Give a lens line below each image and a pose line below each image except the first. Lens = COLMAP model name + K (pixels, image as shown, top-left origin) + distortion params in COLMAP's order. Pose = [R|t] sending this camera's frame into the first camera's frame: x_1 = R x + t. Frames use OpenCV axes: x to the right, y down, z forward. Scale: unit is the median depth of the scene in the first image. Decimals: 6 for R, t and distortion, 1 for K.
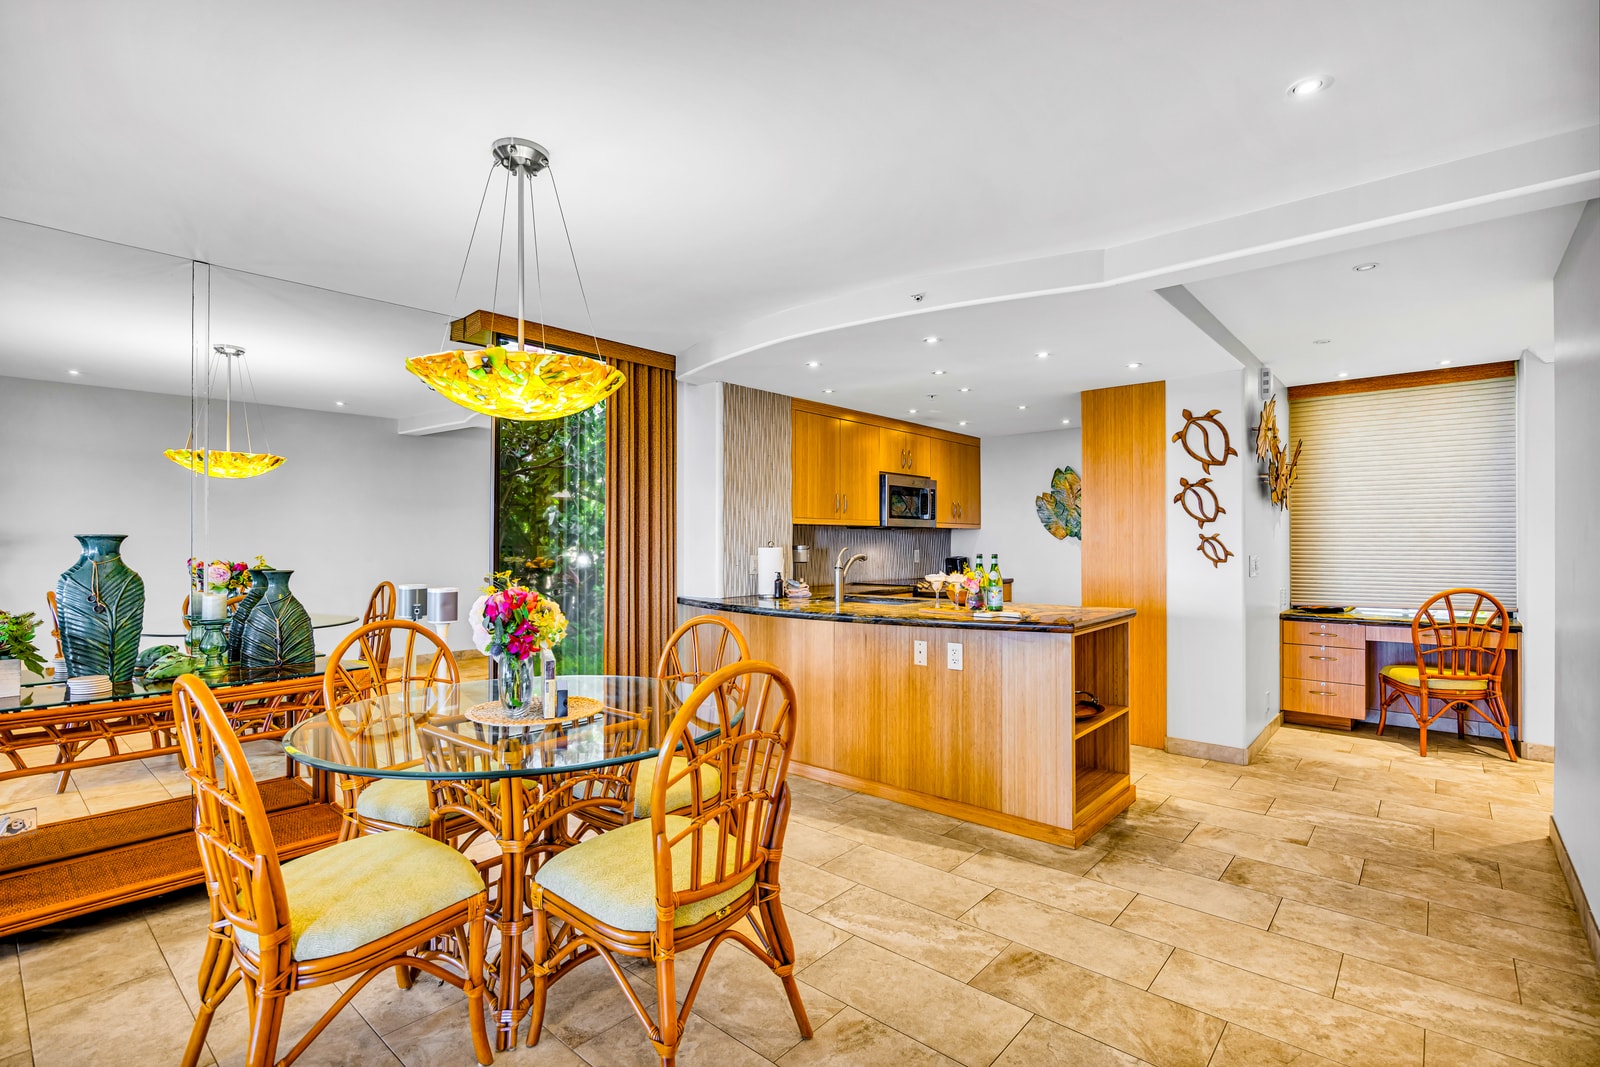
lens RADIAL K [[728.8, 0, 841.5], [0, 728.8, 535.0], [0, 0, 1]] dist [-0.001222, -0.000275]
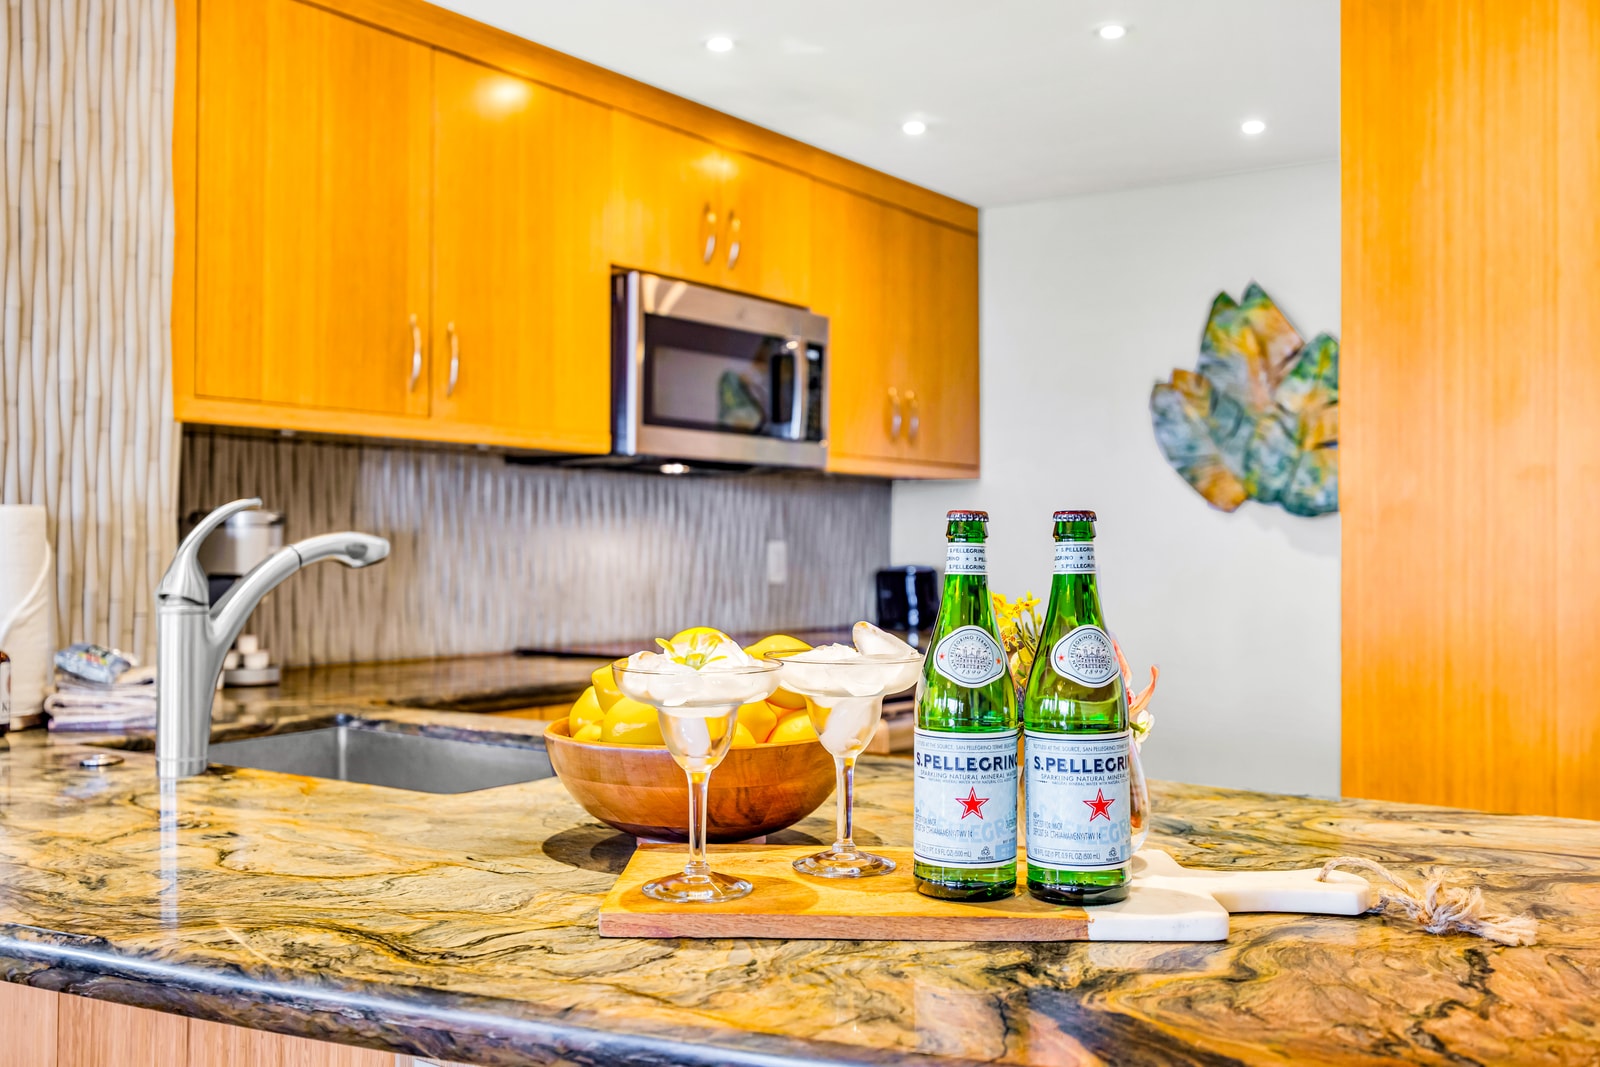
lens RADIAL K [[1504.9, 0, 800.0], [0, 1504.9, 533.5], [0, 0, 1]] dist [0.000607, 0.004523]
pose [[0.999121, 0.007748, 0.041193, 0.126348], [-0.007846, 0.999967, 0.002232, 0.021560], [-0.041175, -0.002553, 0.999149, 0.494686]]
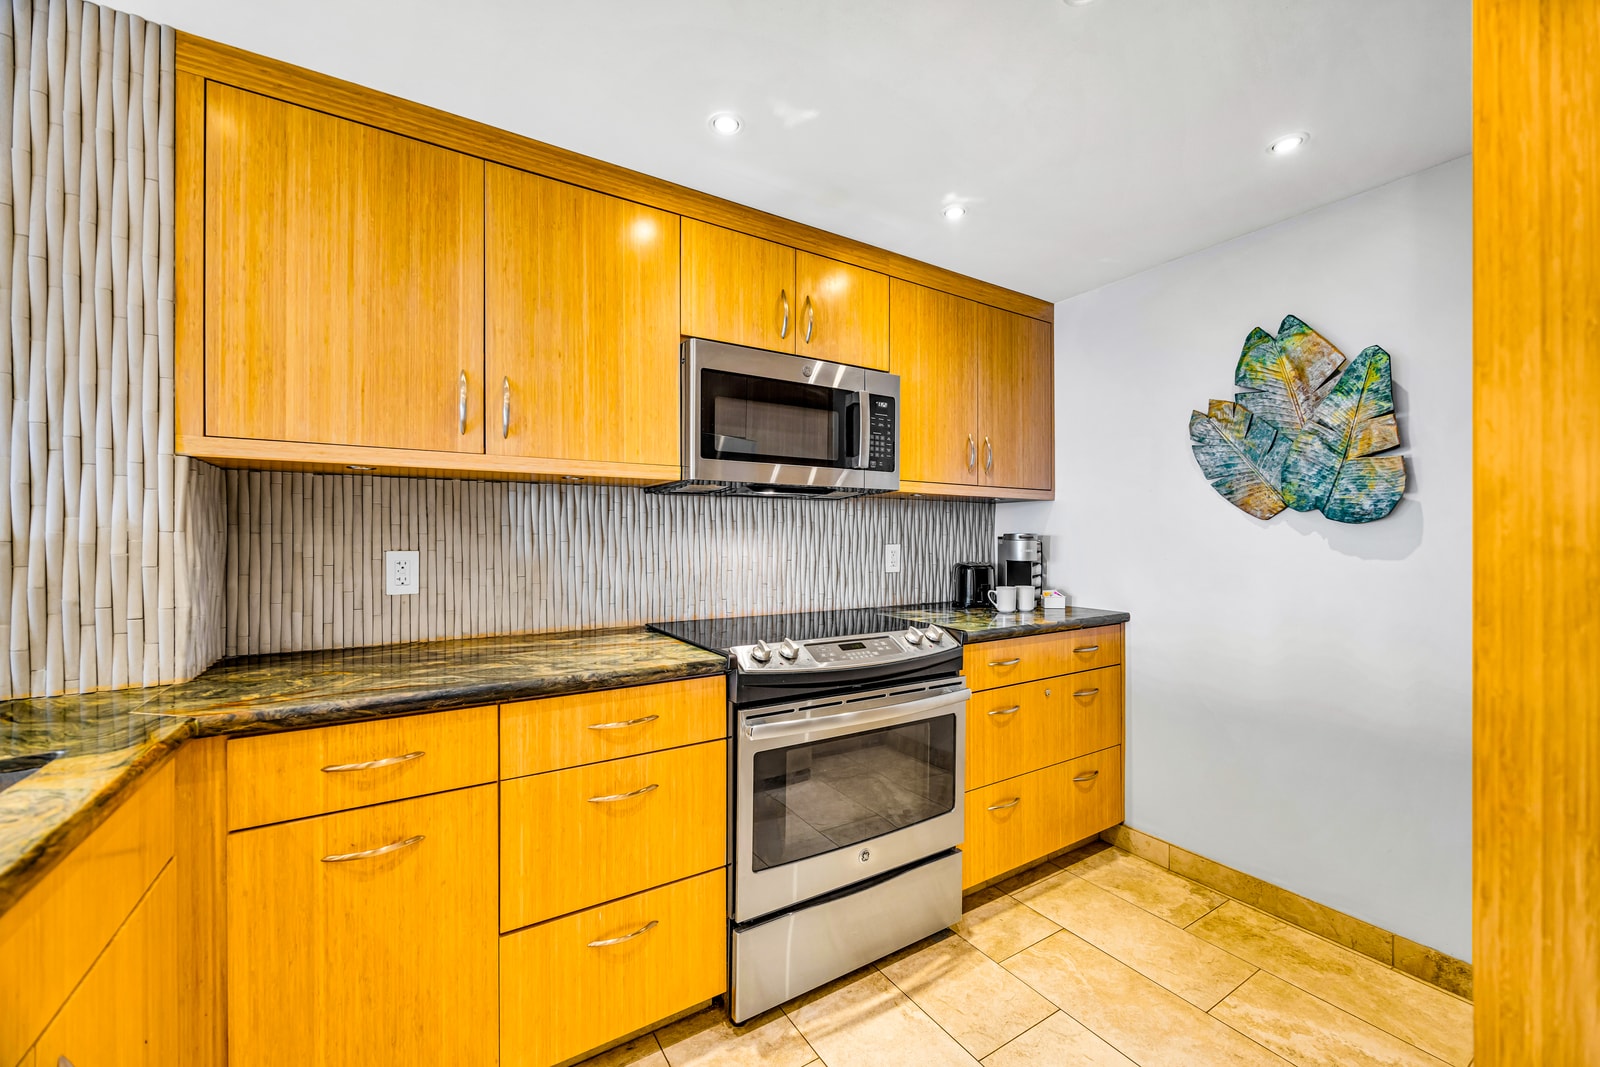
lens RADIAL K [[637.2, 0, 792.8], [0, 637.2, 534.8], [0, 0, 1]] dist [-0.001301, -0.000032]
pose [[0.942687, 0.002046, -0.333671, 0.264575], [0.000585, 0.999970, 0.007785, 0.015753], [0.333677, -0.007534, 0.942657, 0.876583]]
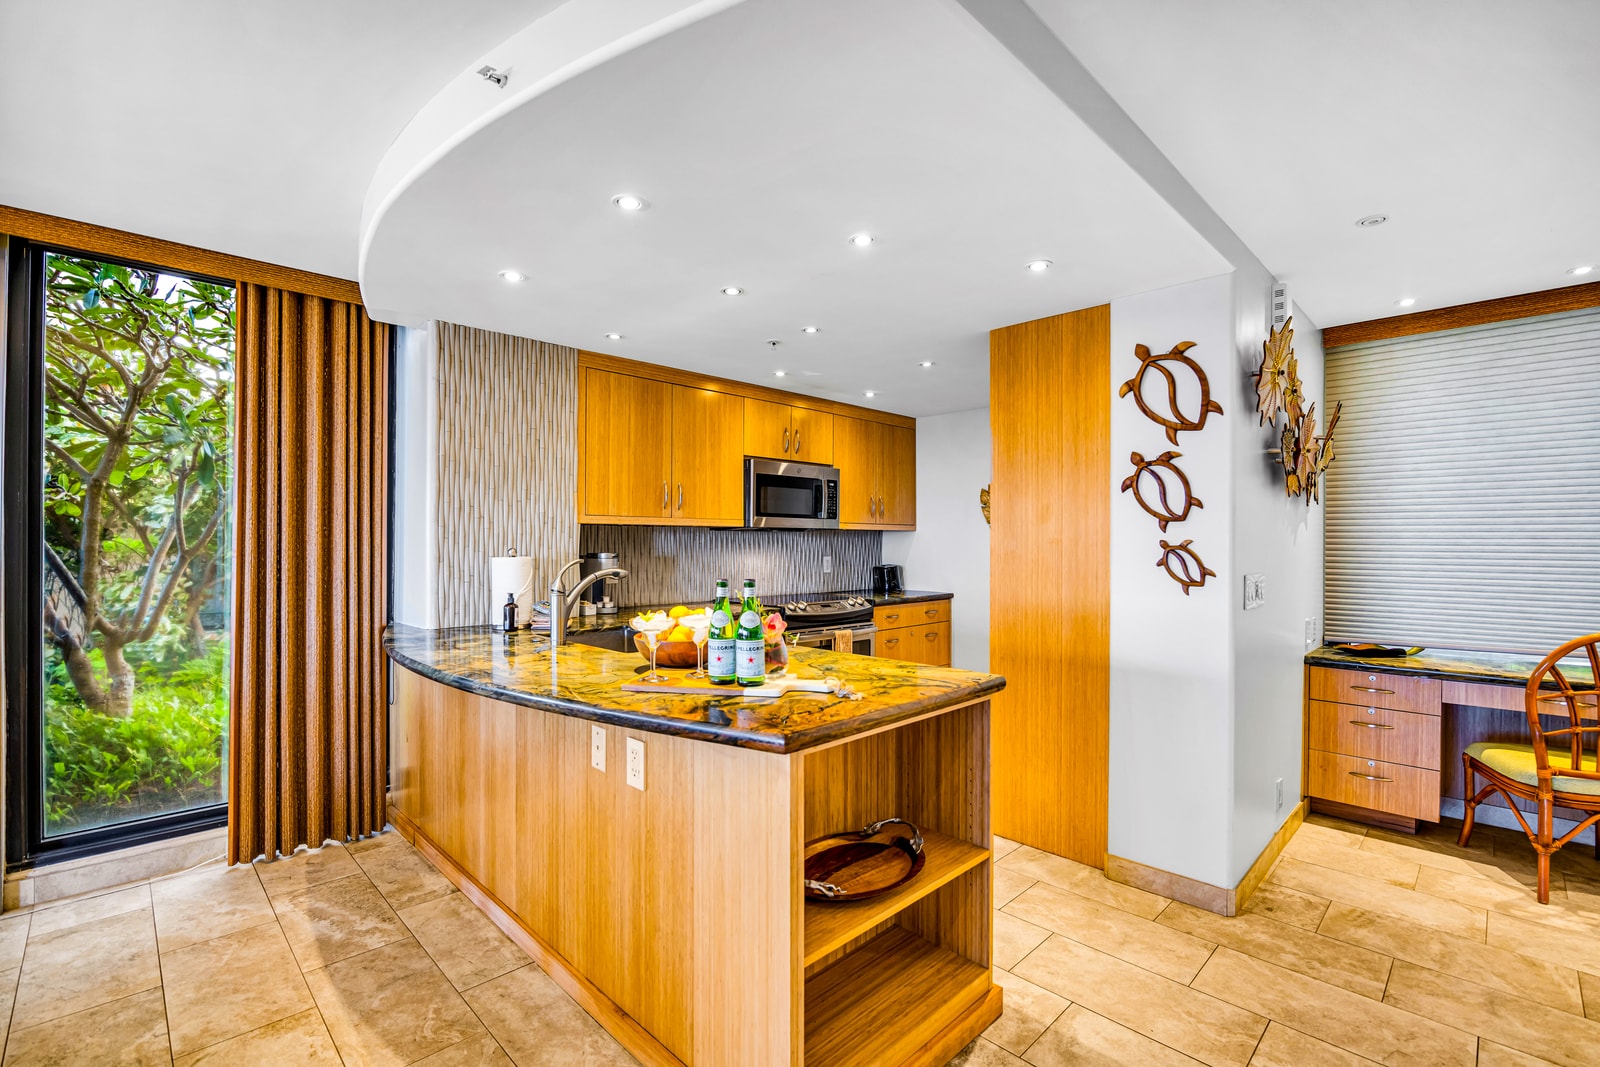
lens RADIAL K [[687.0, 0, 798.1], [0, 687.0, 540.1], [0, 0, 1]] dist [-0.012550, 0.000561]
pose [[0.992550, 0.004615, -0.121753, 0.240818], [-0.003867, 0.999972, 0.006377, -0.003994], [0.121779, -0.005858, 0.992540, 0.357033]]
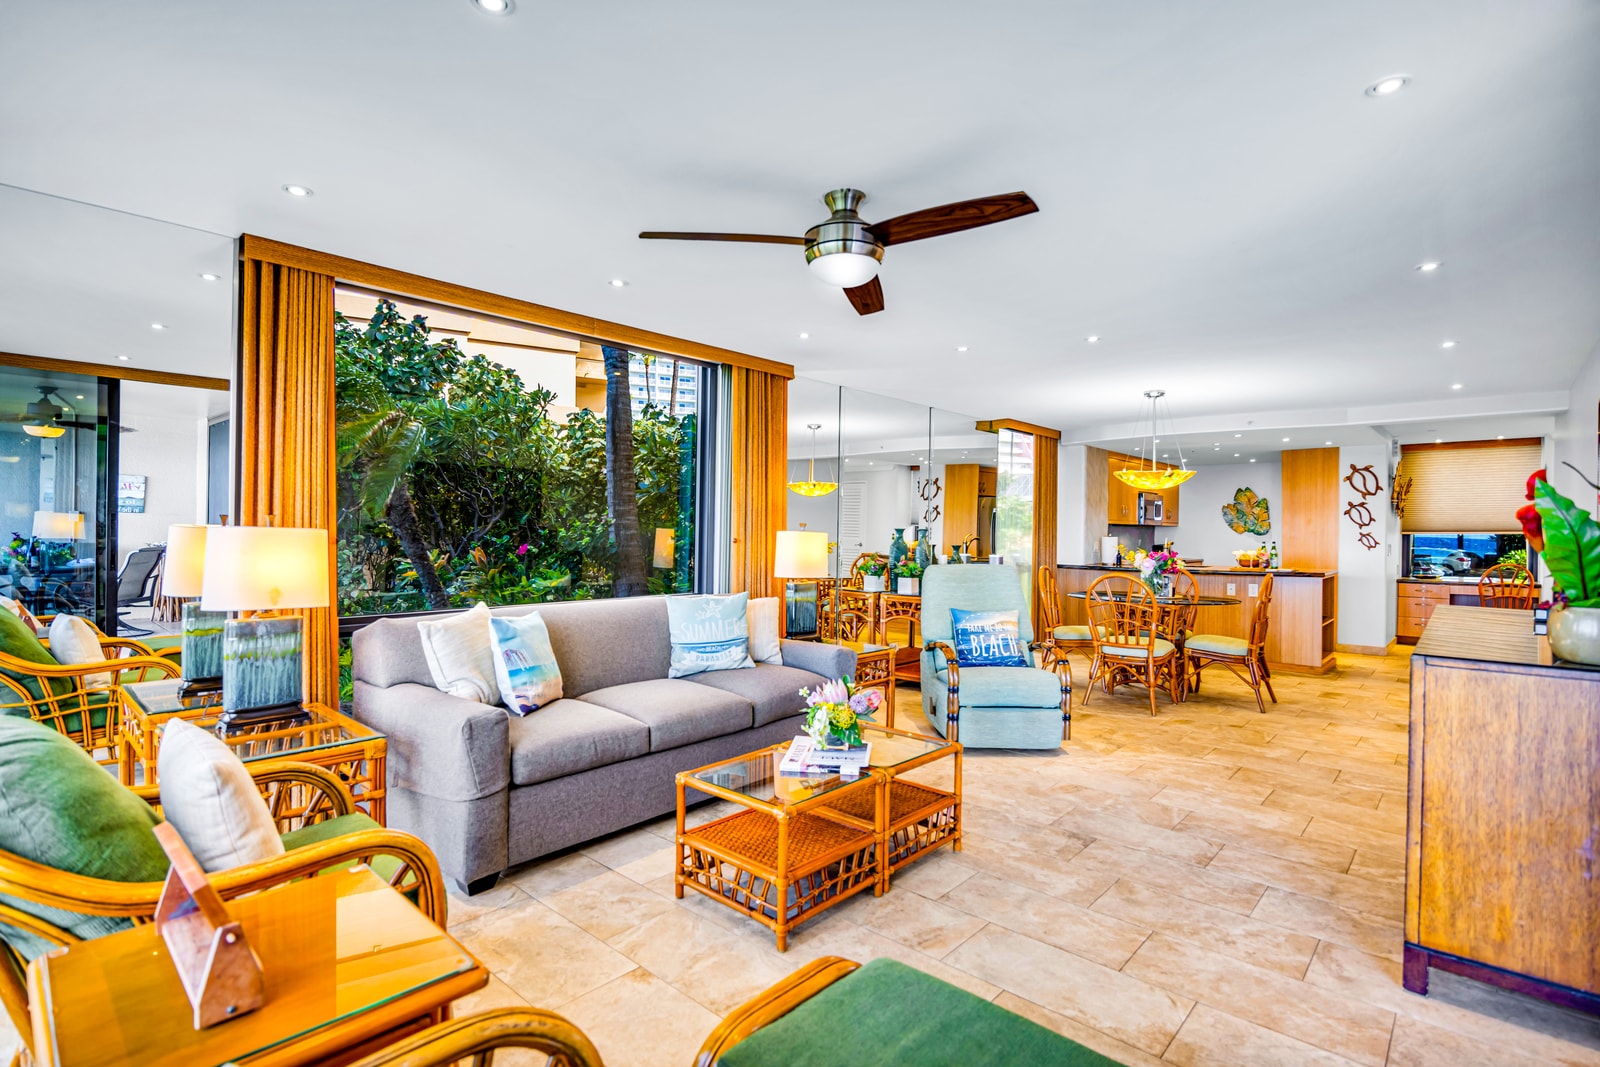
lens RADIAL K [[754.8, 0, 800.0], [0, 754.8, 533.5], [0, 0, 1]] dist [-0.003493, -0.000479]
pose [[0.998657, 0.008640, -0.051090, -0.785522], [-0.008079, 0.999905, 0.011170, -0.007967], [0.051181, -0.010742, 0.998632, -0.927927]]
